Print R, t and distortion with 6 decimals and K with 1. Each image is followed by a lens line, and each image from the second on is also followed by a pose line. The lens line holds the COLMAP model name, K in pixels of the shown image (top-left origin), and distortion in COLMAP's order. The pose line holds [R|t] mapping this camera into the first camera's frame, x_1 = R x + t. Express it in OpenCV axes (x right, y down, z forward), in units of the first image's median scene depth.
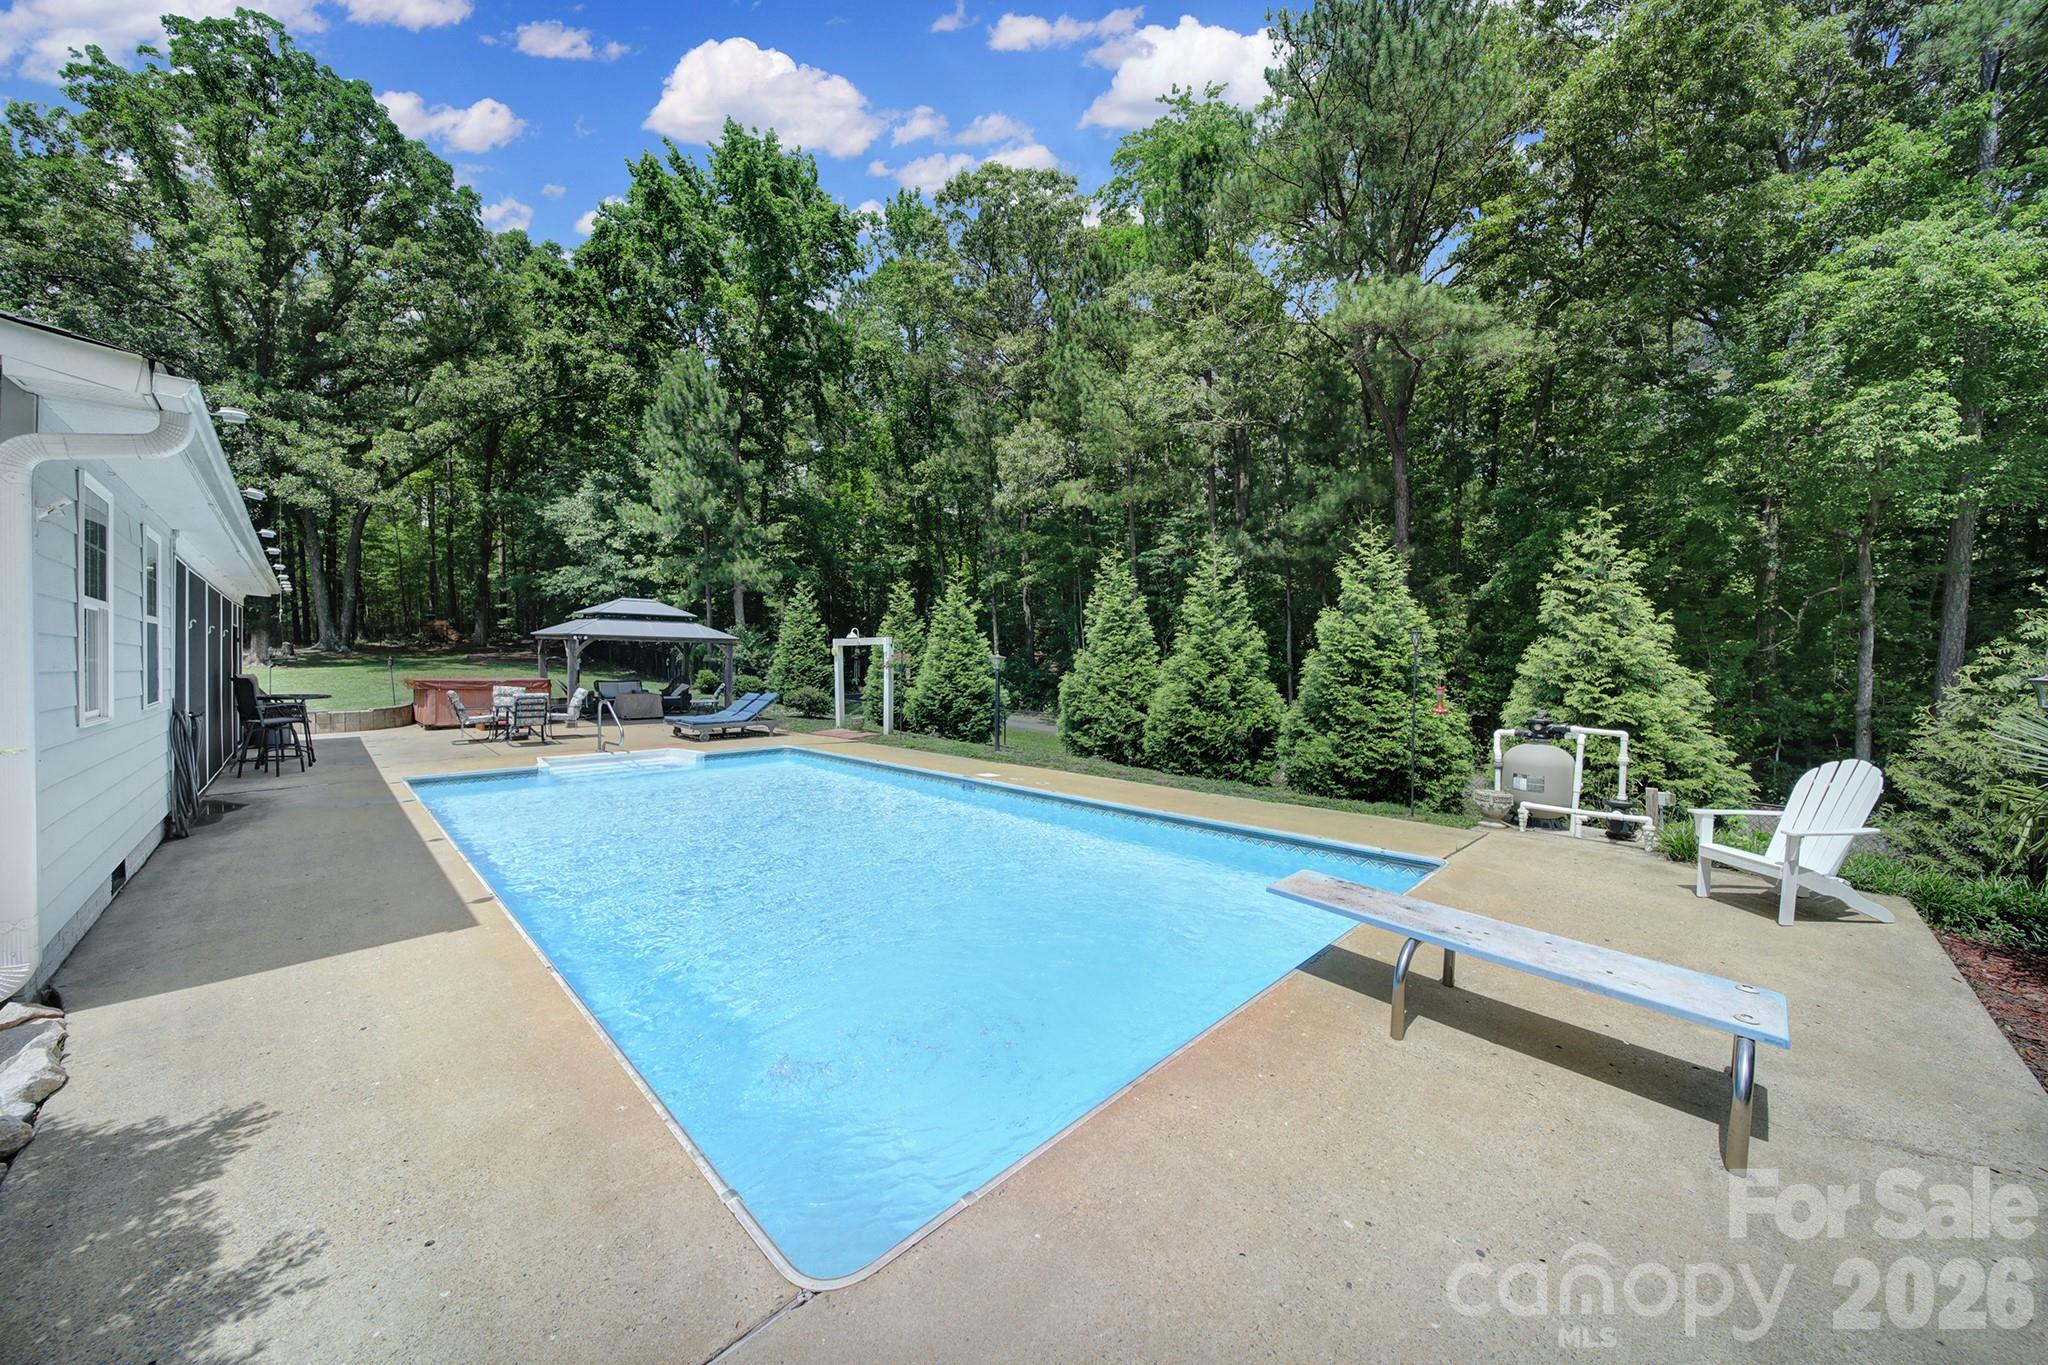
lens RADIAL K [[713.6, 0, 1022.8], [0, 713.6, 673.4], [0, 0, 1]] dist [0.001227, -0.002372]
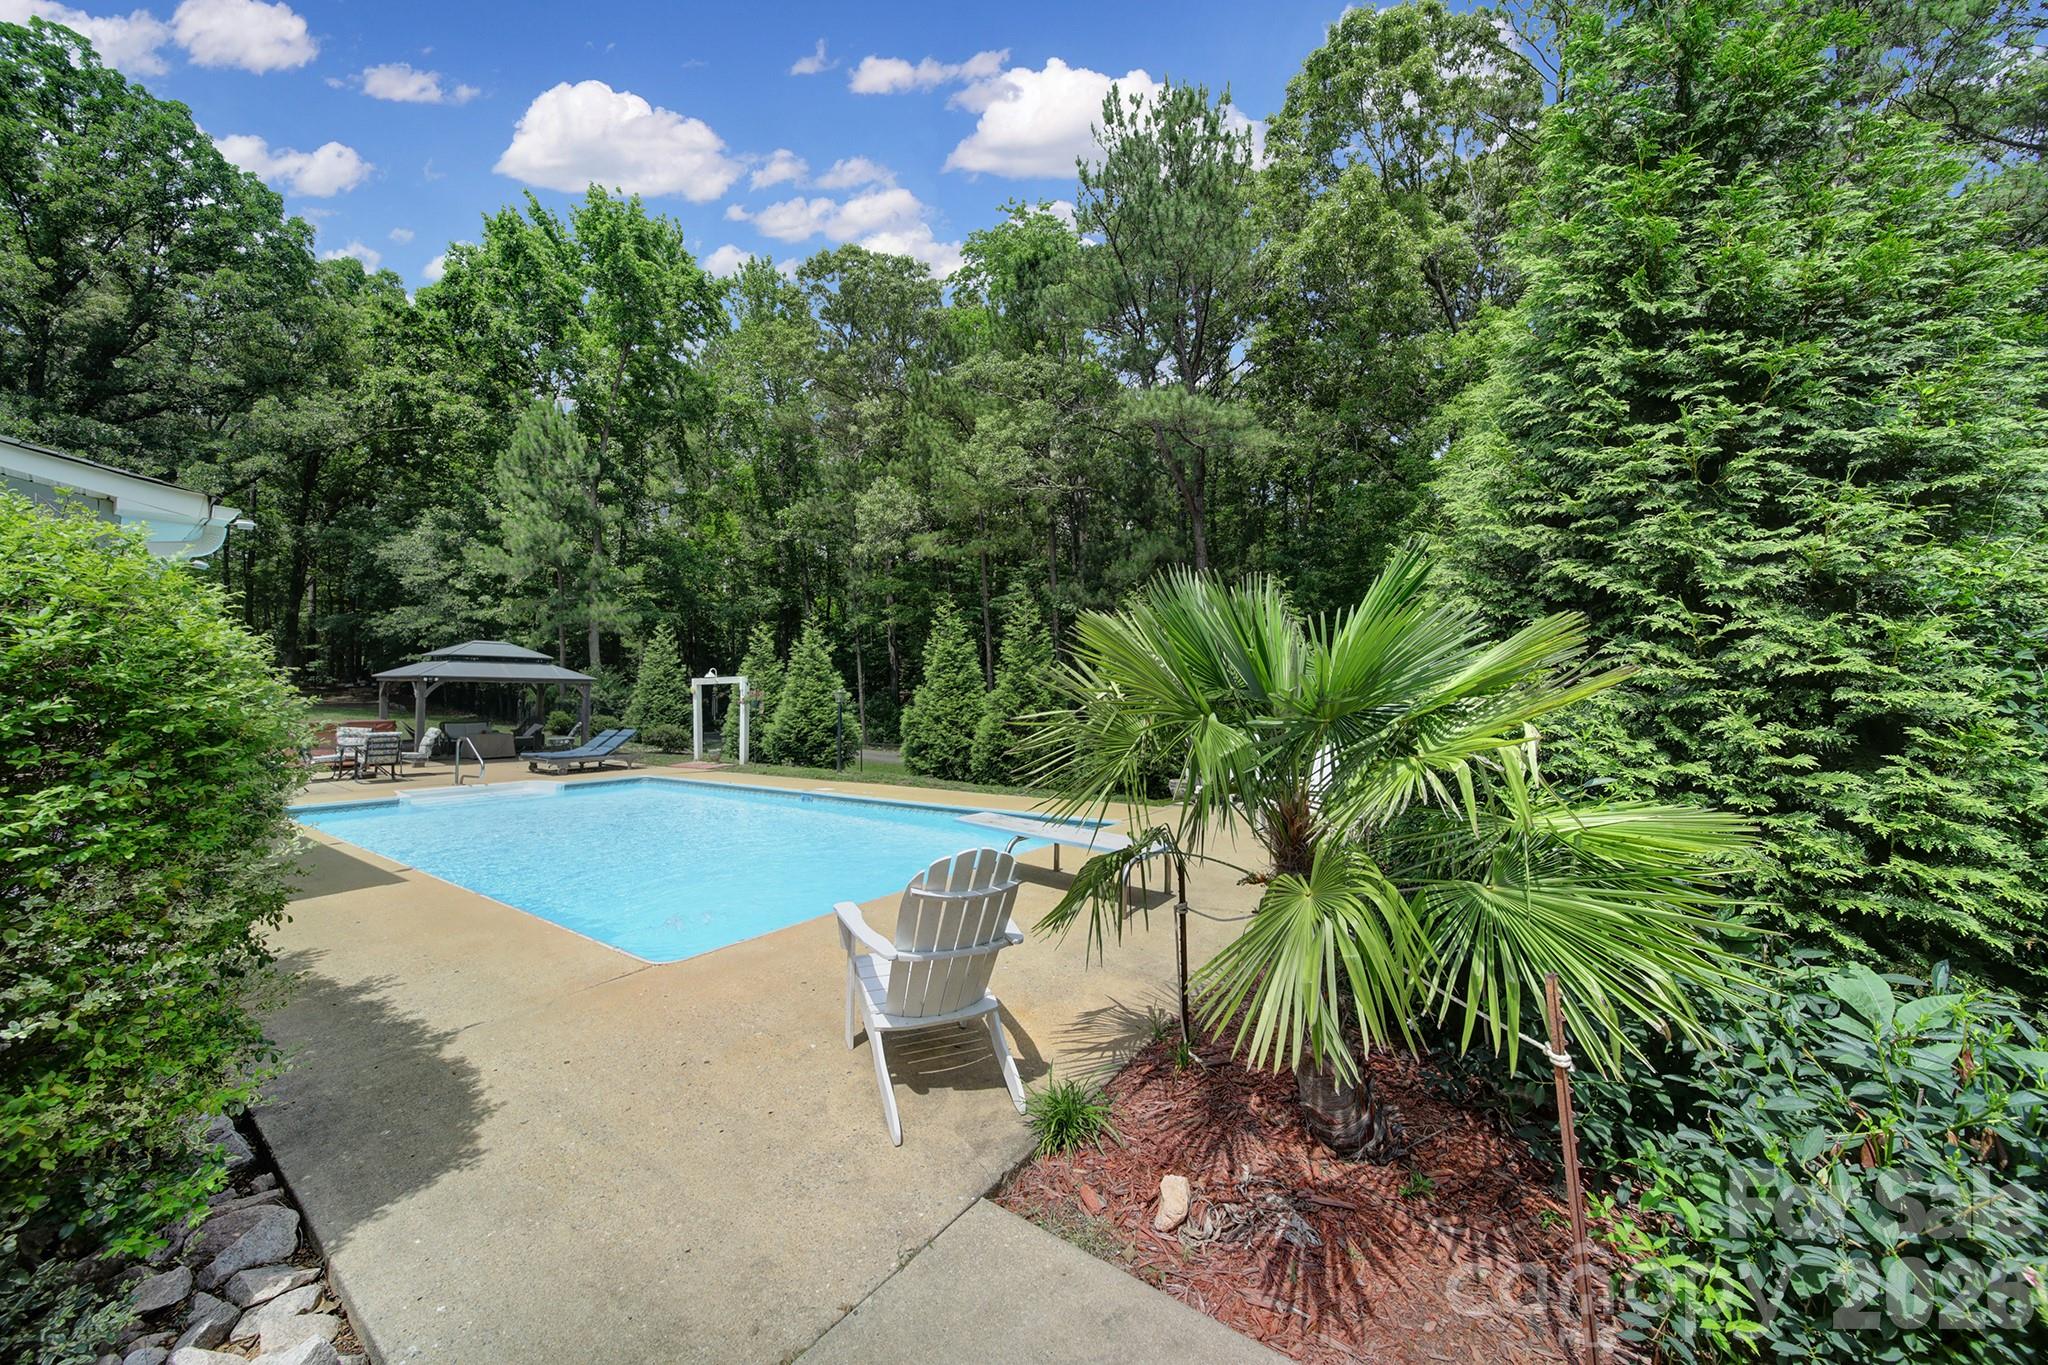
lens RADIAL K [[713.6, 0, 1022.8], [0, 713.6, 673.4], [0, 0, 1]] dist [0.001227, -0.002372]
pose [[0.985948, -0.007372, 0.166892, 0.032610], [0.016507, 0.998436, -0.053414, 0.006863], [-0.166237, 0.055418, 0.984527, -0.100644]]
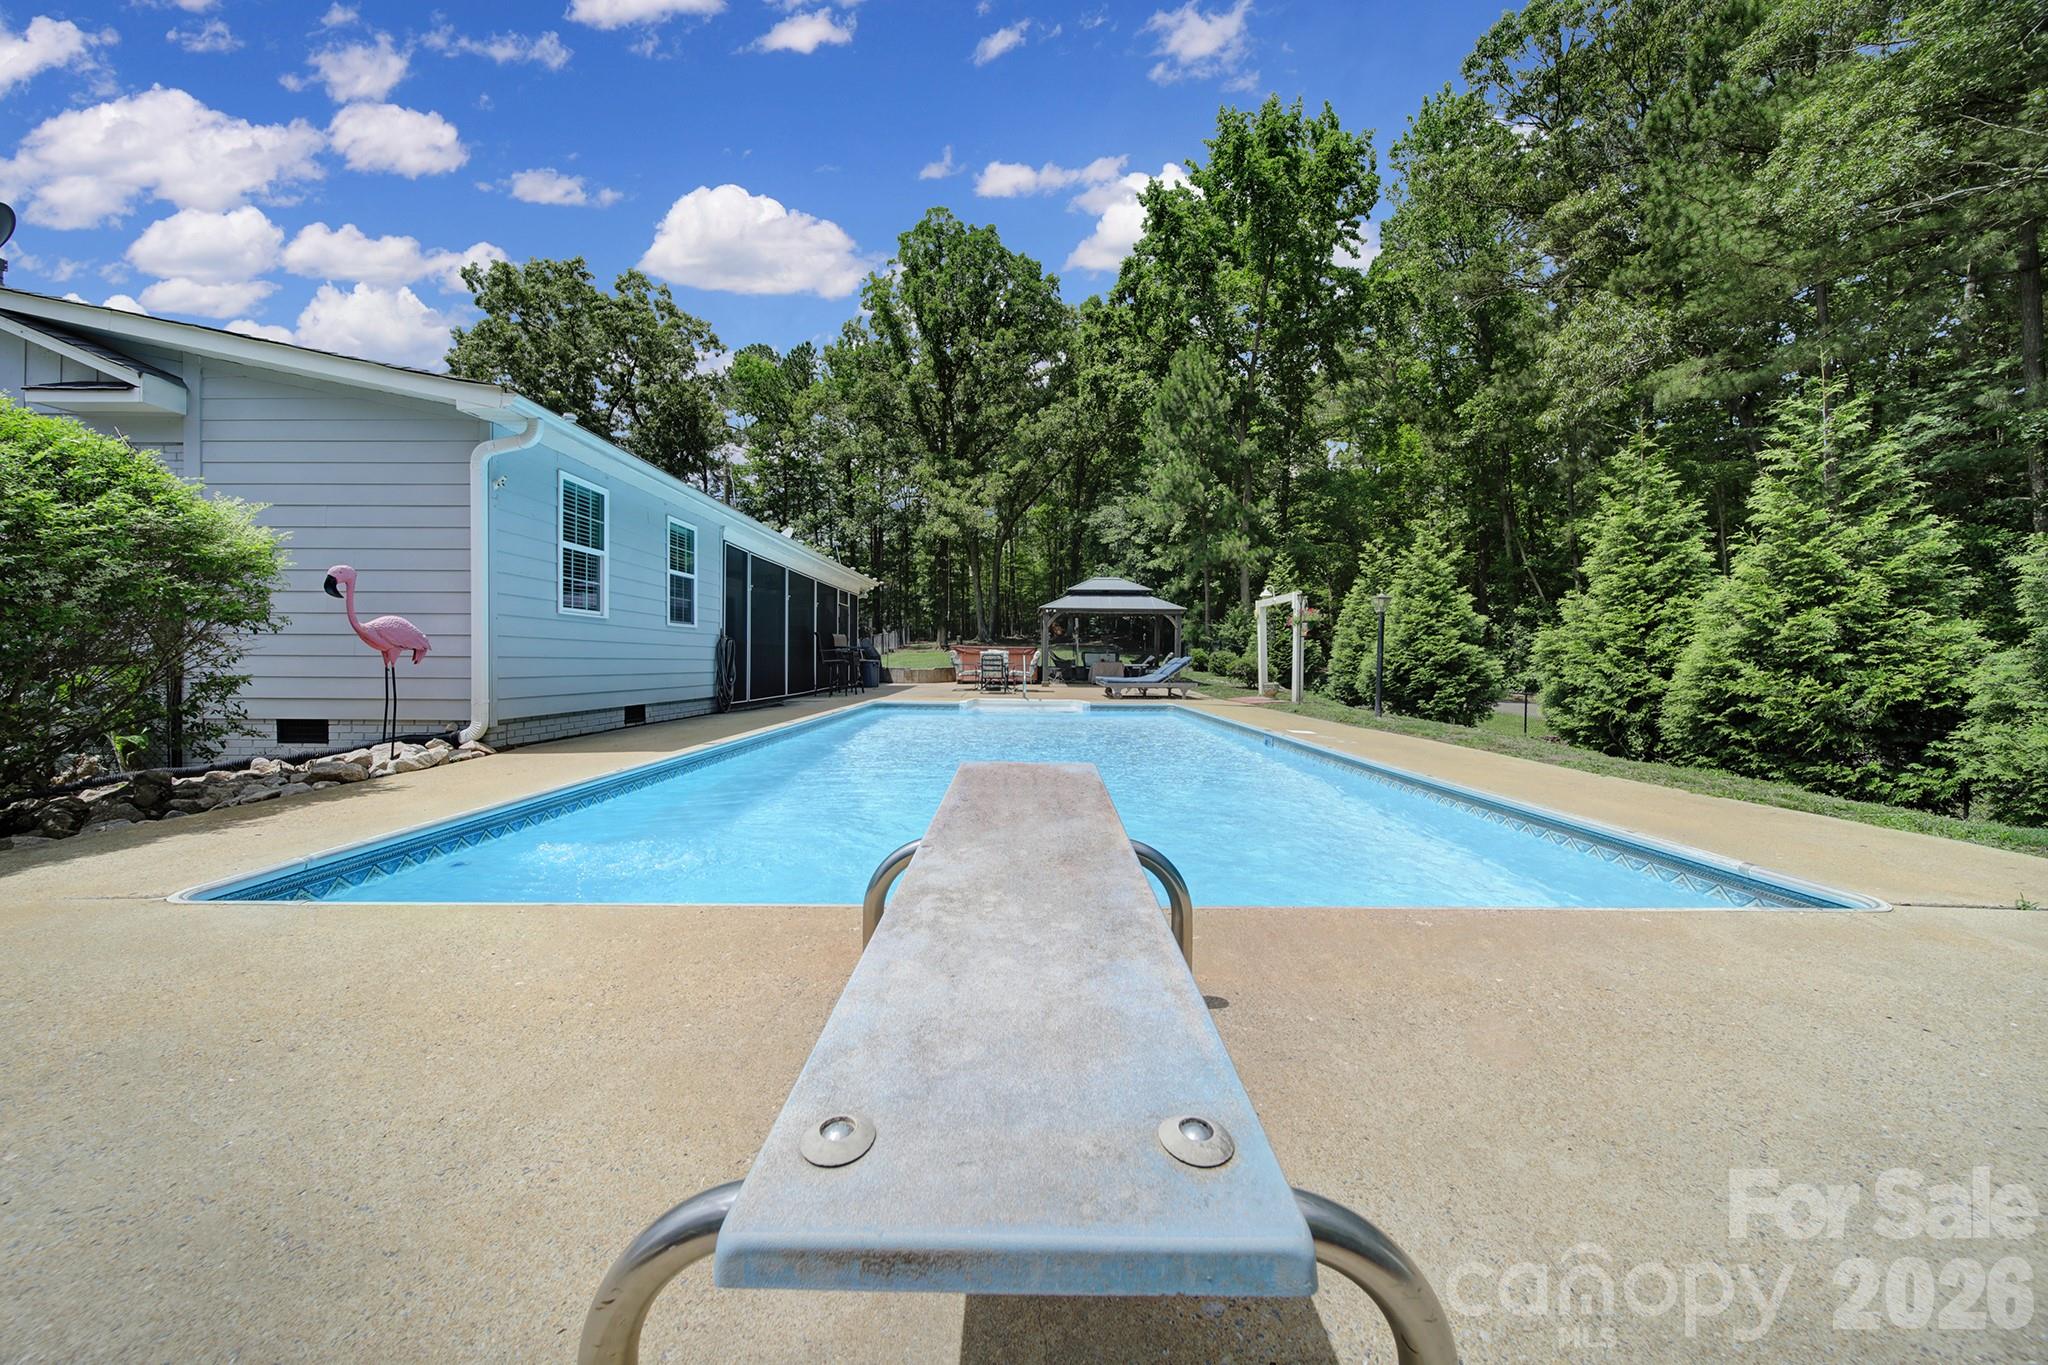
lens RADIAL K [[713.6, 0, 1022.8], [0, 713.6, 673.4], [0, 0, 1]] dist [0.001227, -0.002372]
pose [[0.707794, 0.013567, -0.706289, 0.118463], [-0.013417, 0.999893, 0.005760, 0.030360], [0.706291, 0.005399, 0.707901, 0.082679]]
